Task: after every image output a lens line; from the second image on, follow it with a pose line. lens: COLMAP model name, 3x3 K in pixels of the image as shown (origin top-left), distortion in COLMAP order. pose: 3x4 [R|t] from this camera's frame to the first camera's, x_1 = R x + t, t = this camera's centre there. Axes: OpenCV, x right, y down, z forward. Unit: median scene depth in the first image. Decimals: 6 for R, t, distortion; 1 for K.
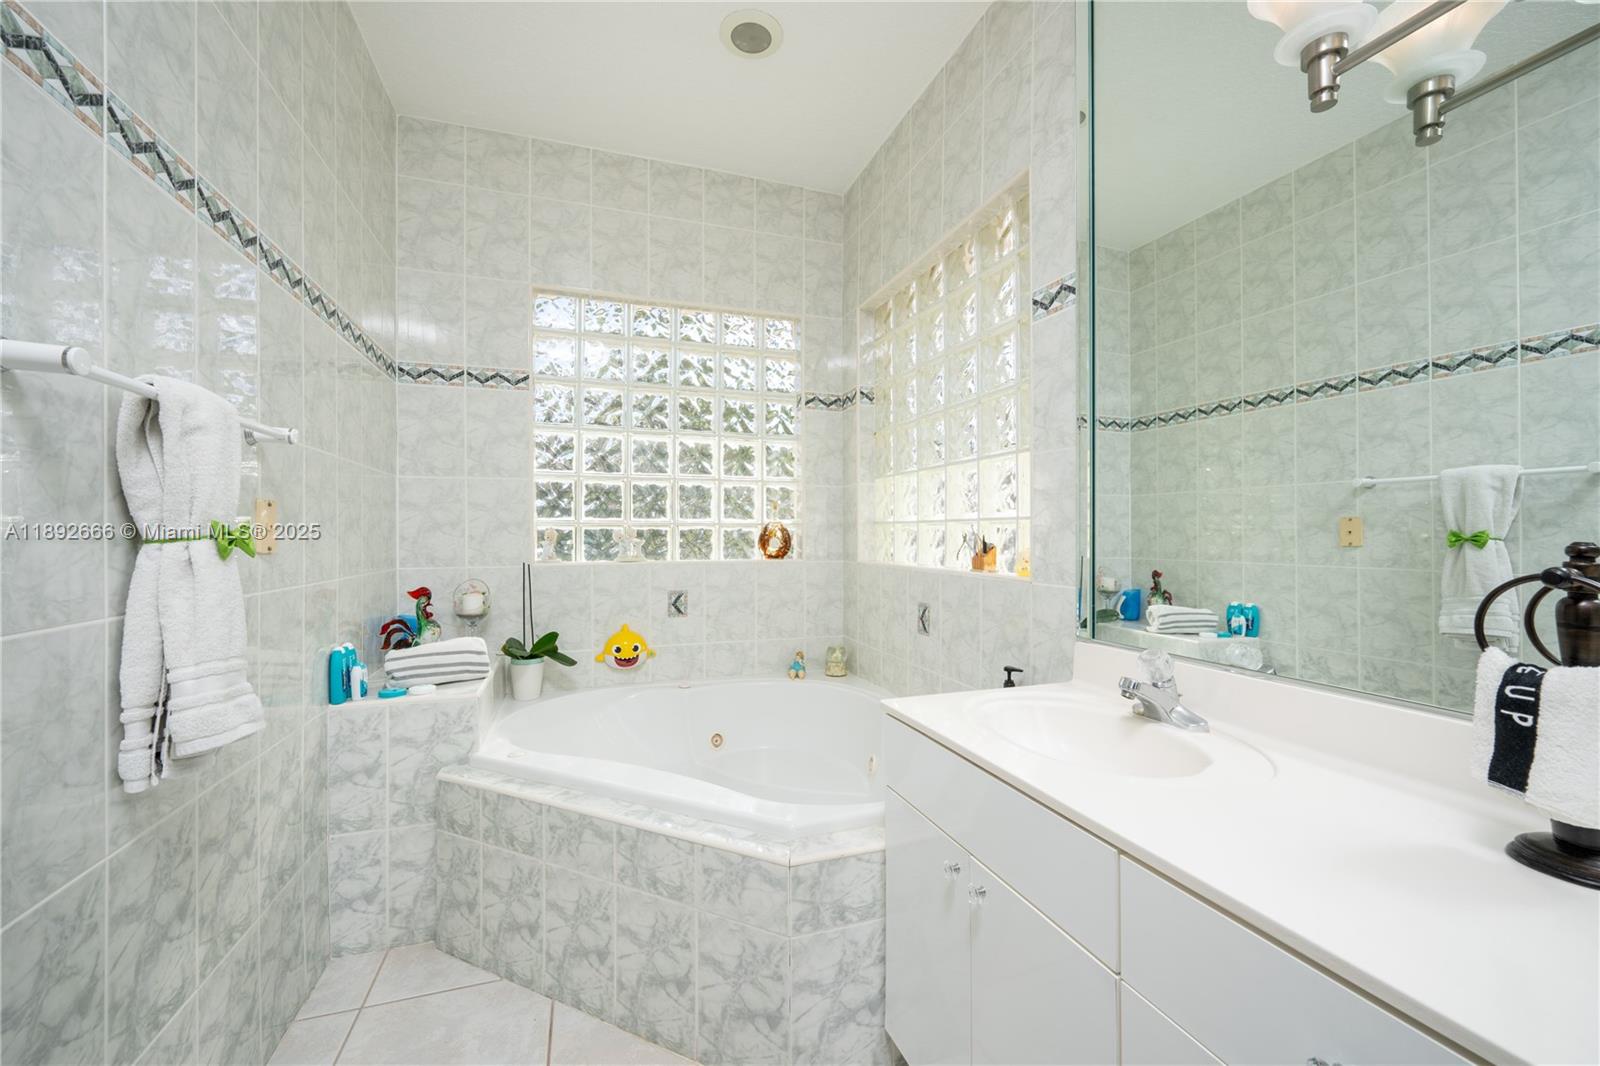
lens RADIAL K [[639.3, 0, 798.9], [0, 639.3, 538.3], [0, 0, 1]] dist [-0.000900, -0.001195]
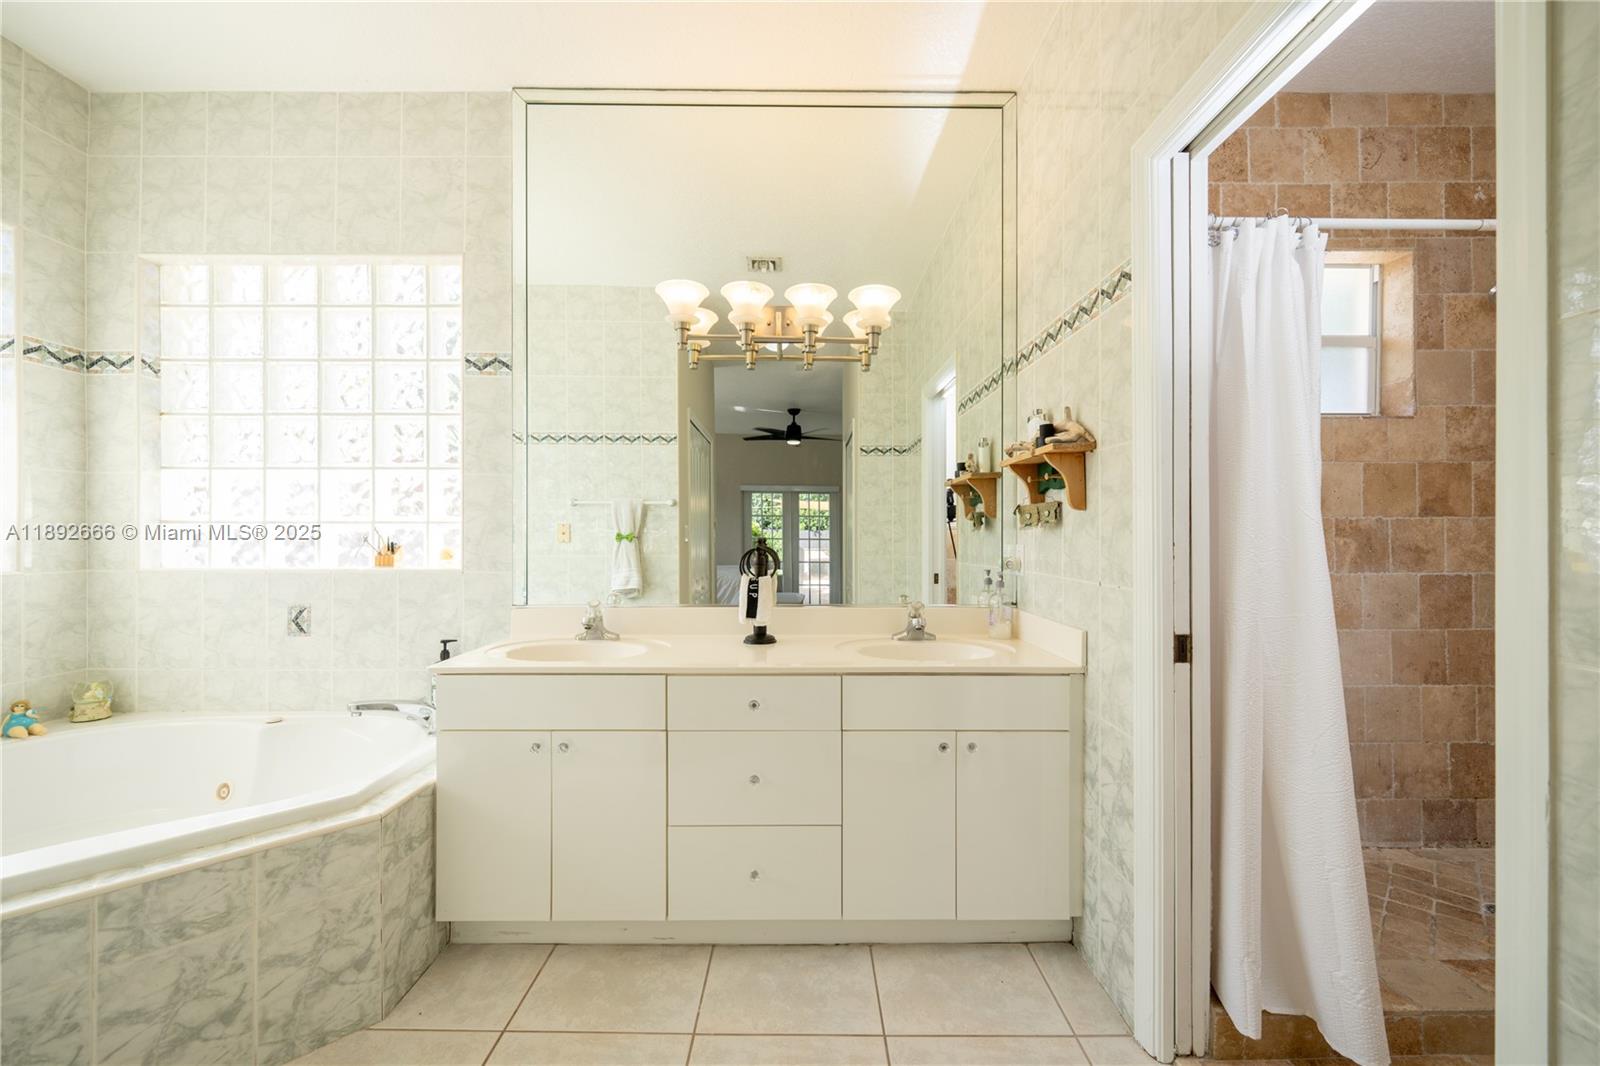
lens RADIAL K [[639.3, 0, 809.4], [0, 639.3, 531.3], [0, 0, 1]] dist [-0.000900, -0.001195]
pose [[0.330041, -0.001278, 0.943966, -0.758388], [0.006935, 0.999975, -0.001071, -0.009880], [-0.943941, 0.006899, 0.330041, -0.124119]]
